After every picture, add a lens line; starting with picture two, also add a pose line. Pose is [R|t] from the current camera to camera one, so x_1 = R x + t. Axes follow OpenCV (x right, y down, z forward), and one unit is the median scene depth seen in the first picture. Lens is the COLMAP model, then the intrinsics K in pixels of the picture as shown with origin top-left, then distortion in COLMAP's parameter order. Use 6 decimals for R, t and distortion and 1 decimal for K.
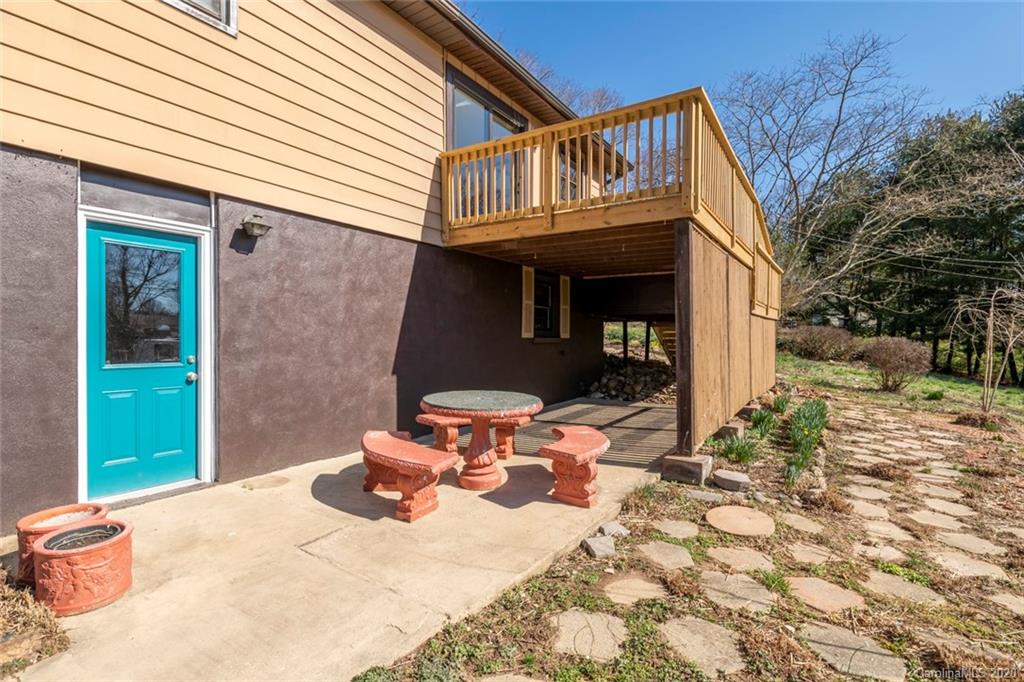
lens RADIAL K [[466.4, 0, 510.4], [0, 466.4, 343.9], [0, 0, 1]] dist [-0.013024, -0.003251]
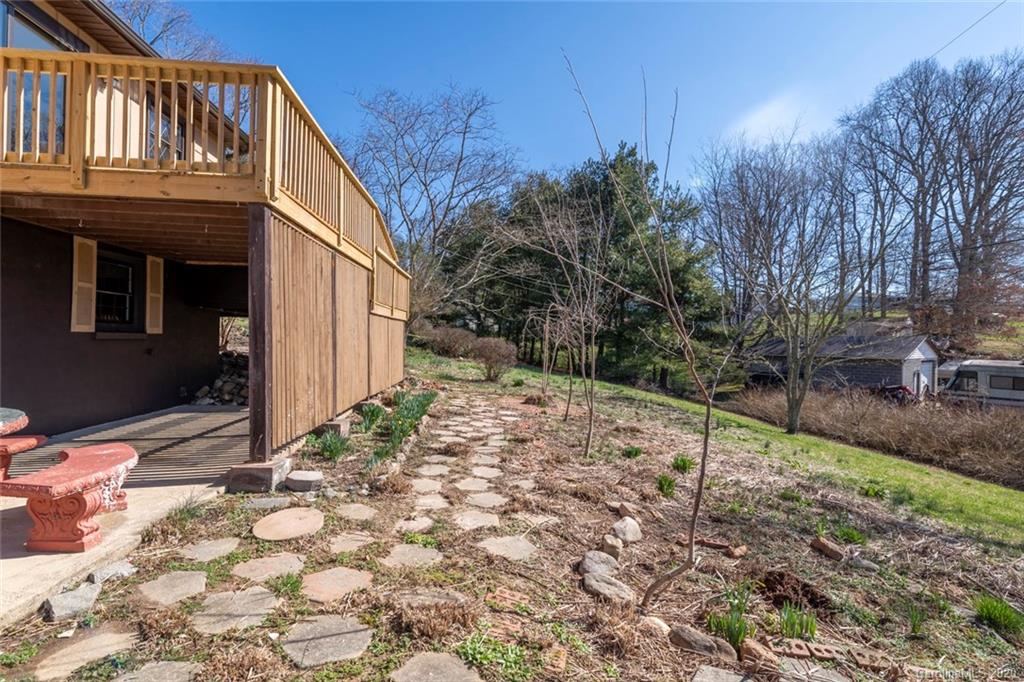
lens RADIAL K [[466.4, 0, 509.2], [0, 466.4, 339.3], [0, 0, 1]] dist [-0.013024, -0.003251]
pose [[0.774087, 0.009721, 0.633005, 0.154906], [-0.004290, 0.999940, -0.010111, 0.005264], [-0.633065, 0.005111, 0.774082, -0.020280]]
